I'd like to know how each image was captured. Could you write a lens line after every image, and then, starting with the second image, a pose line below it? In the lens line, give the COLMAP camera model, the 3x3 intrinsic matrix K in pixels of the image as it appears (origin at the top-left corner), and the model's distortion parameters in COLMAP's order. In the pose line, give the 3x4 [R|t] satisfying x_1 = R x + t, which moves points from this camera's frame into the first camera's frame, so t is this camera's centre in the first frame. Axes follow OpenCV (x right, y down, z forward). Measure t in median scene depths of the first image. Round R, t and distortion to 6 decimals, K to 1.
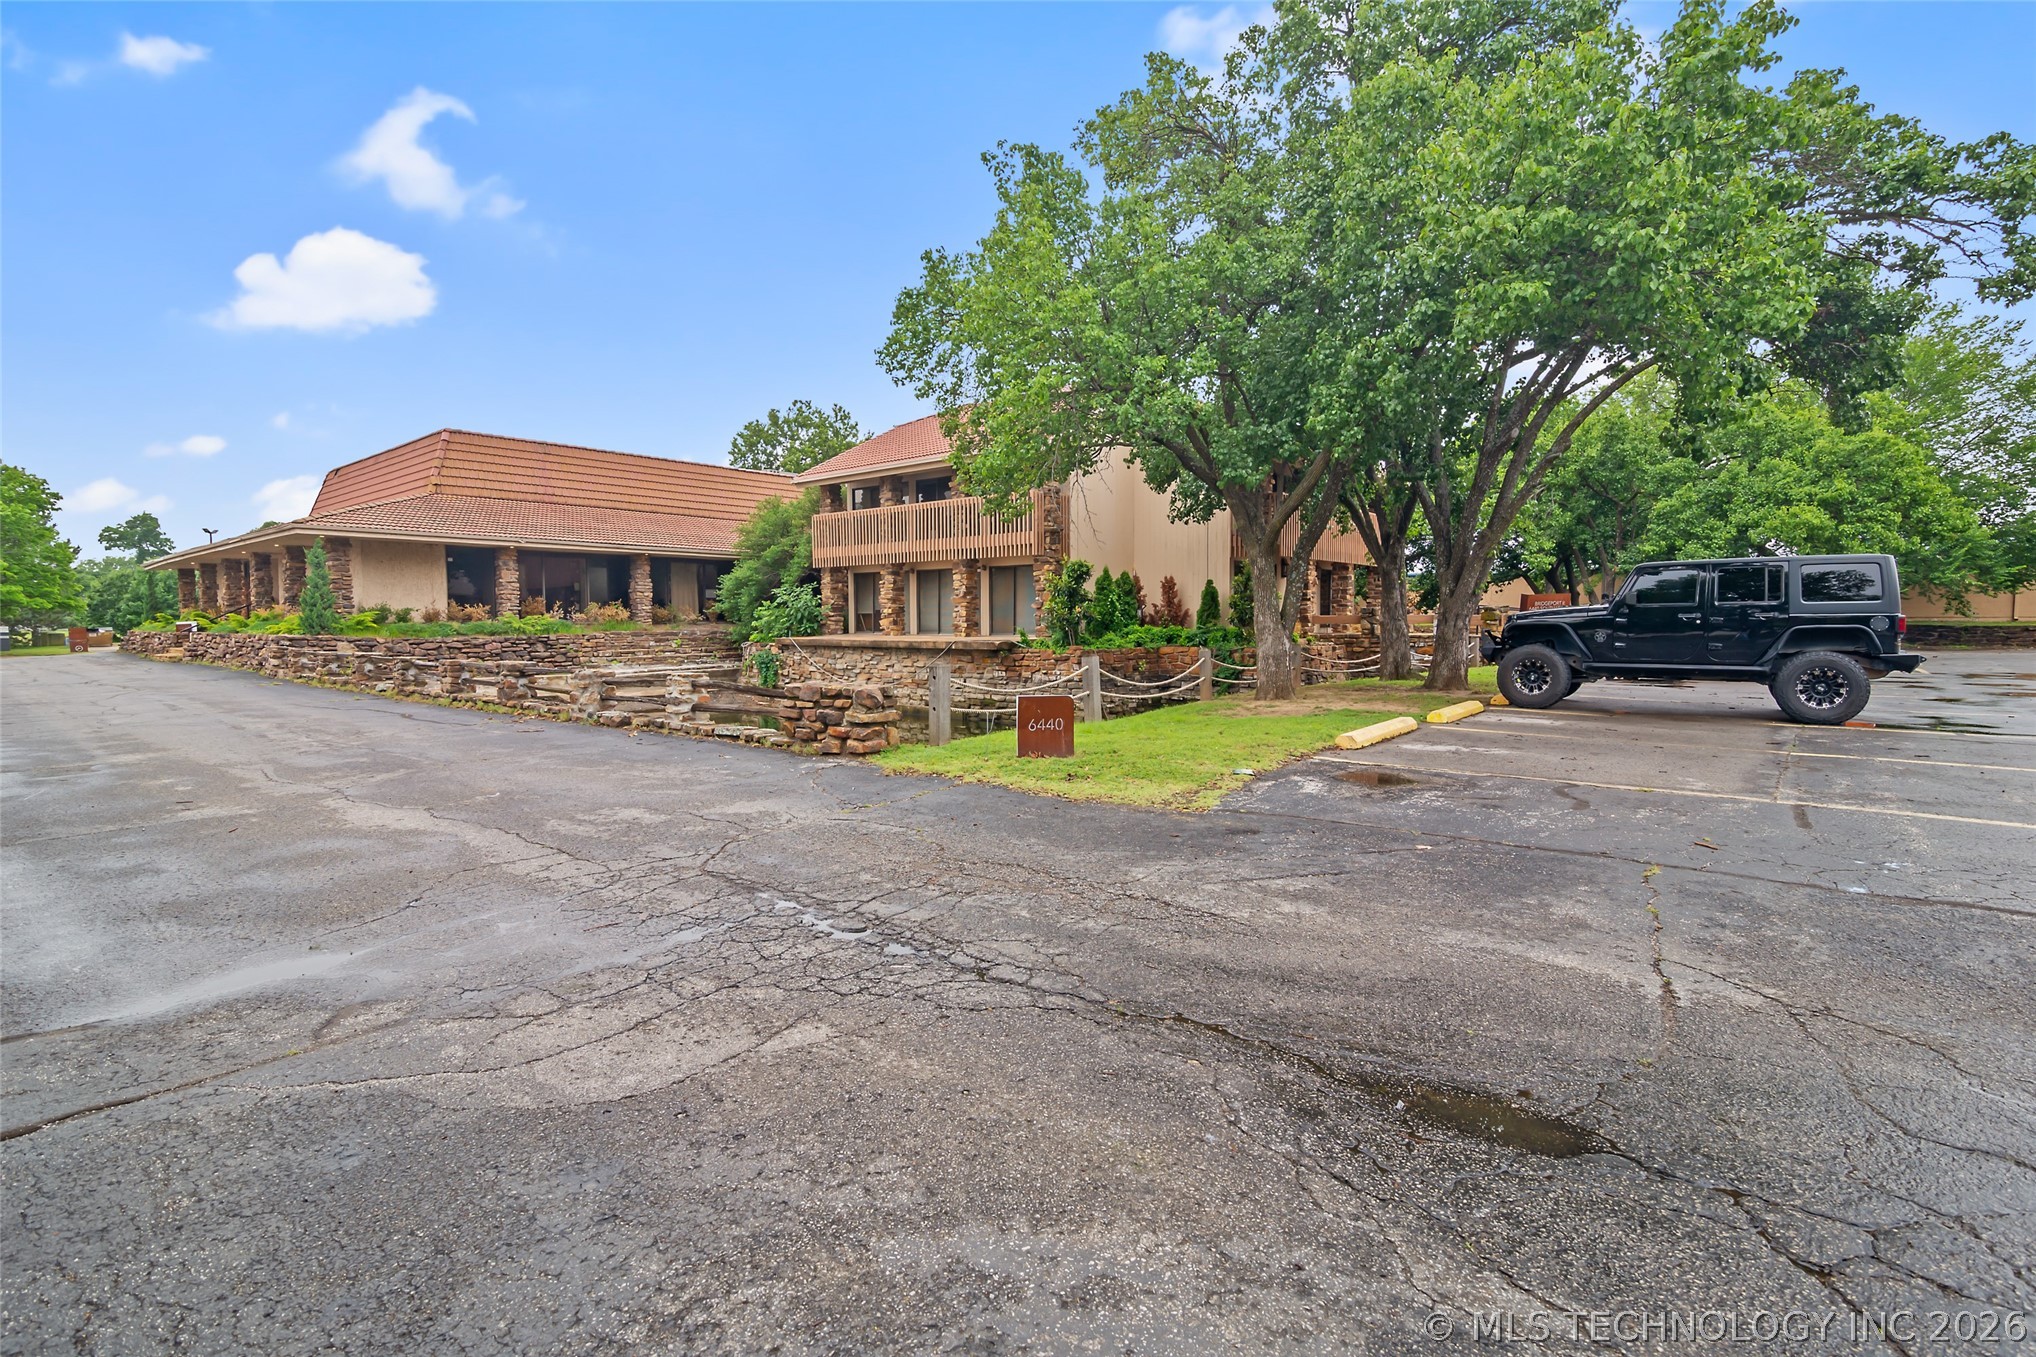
lens RADIAL K [[978.6, 0, 1018.0], [0, 978.6, 678.5], [0, 0, 1]] dist [-0.018147, 0.000078]
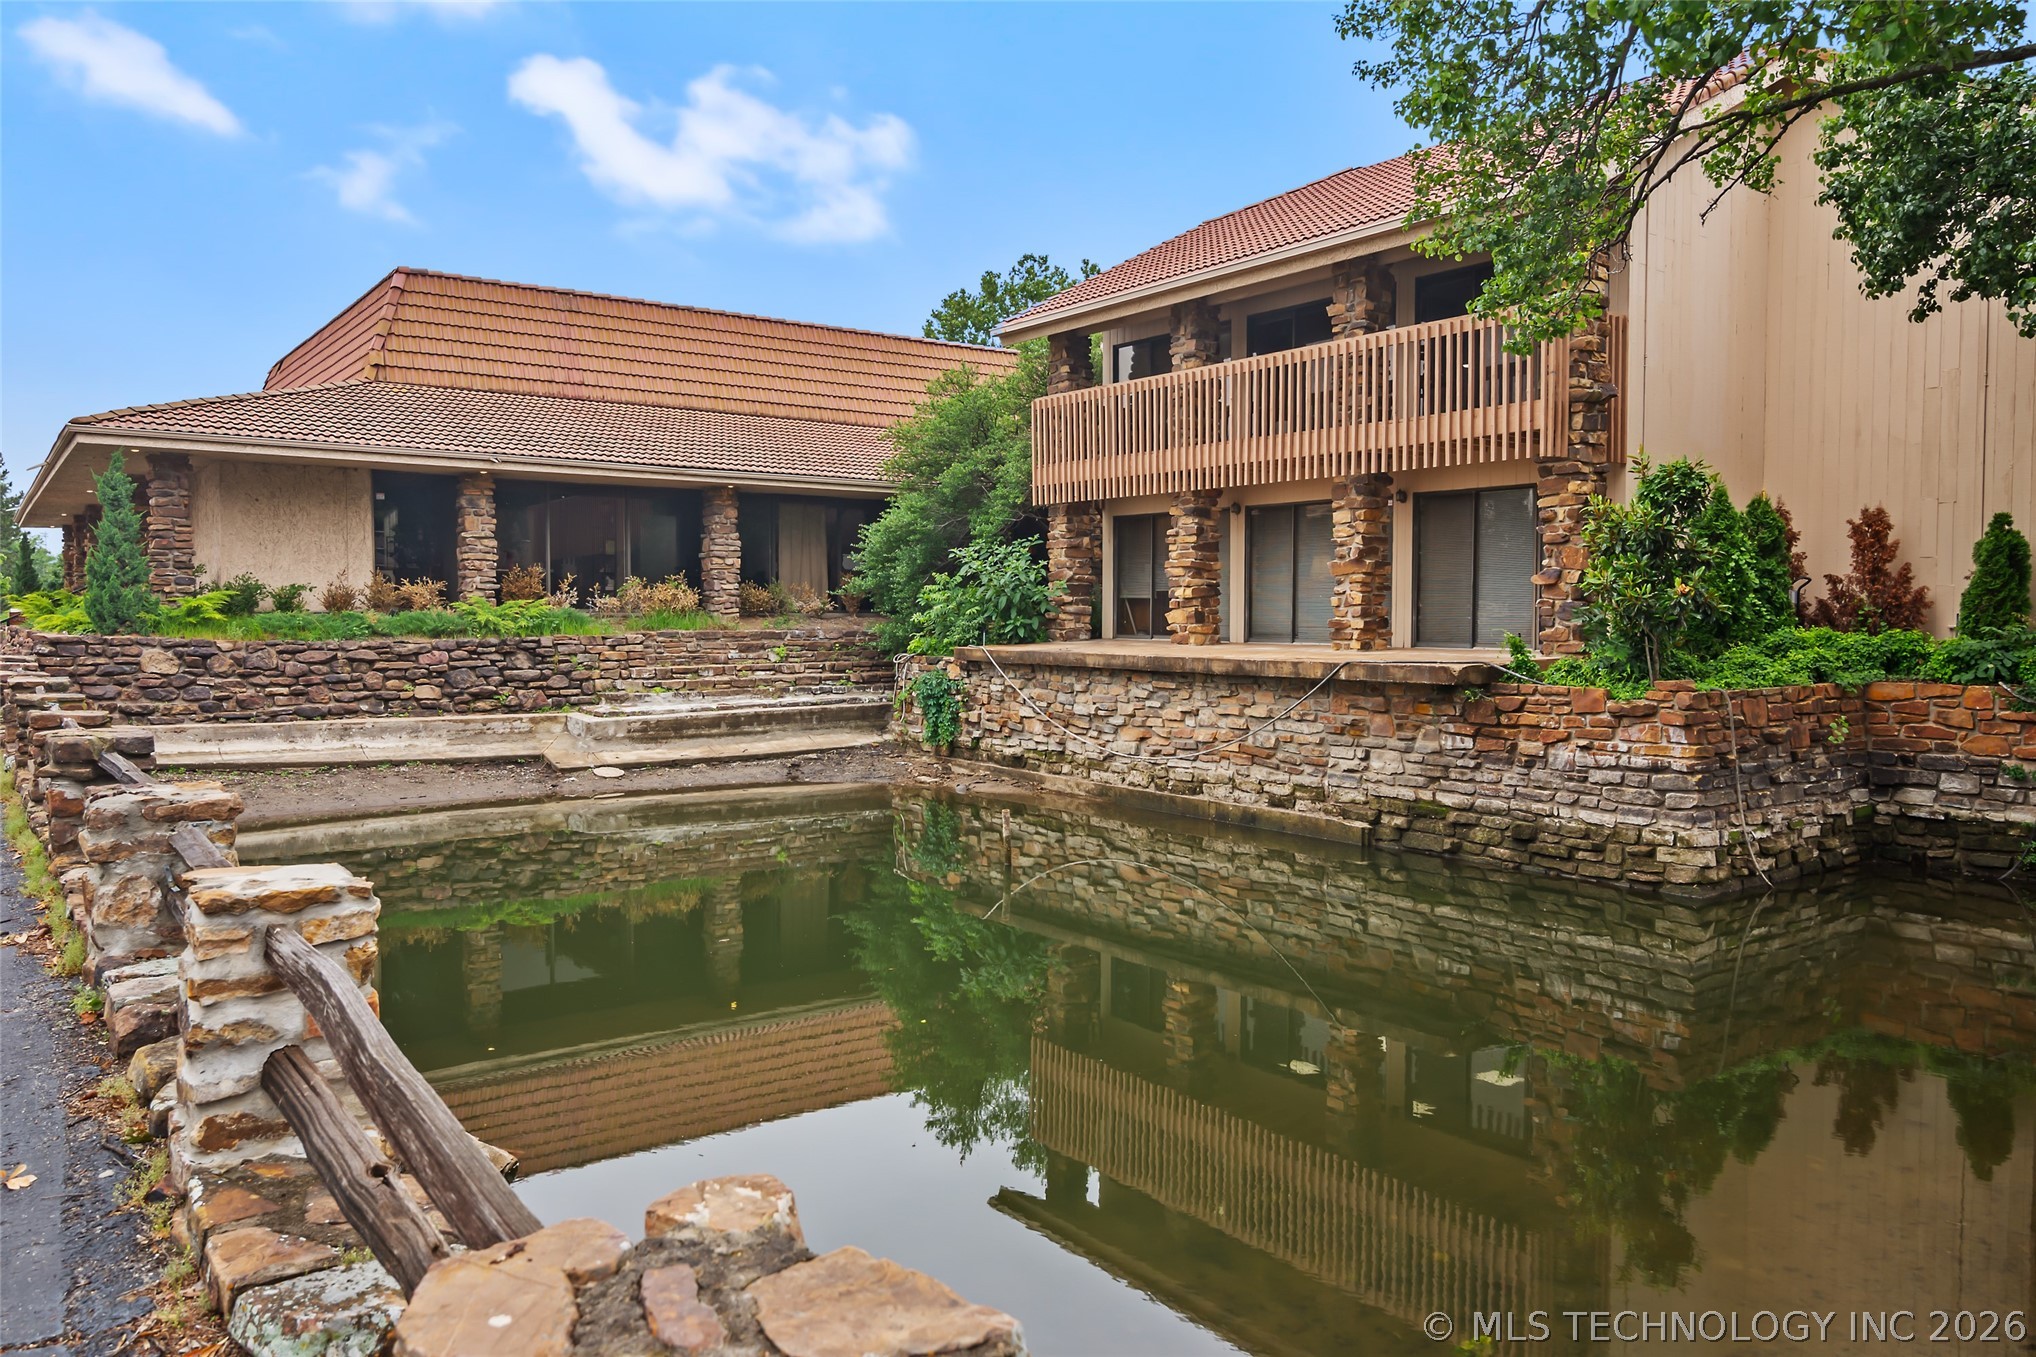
lens RADIAL K [[1436.1, 0, 1018.0], [0, 1436.1, 678.5], [0, 0, 1]] dist [0.002232, 0.000318]
pose [[0.973573, 0.014899, -0.227890, -0.050043], [-0.017835, 0.999782, -0.010829, -0.017781], [0.227679, 0.014607, 0.973627, 0.293206]]
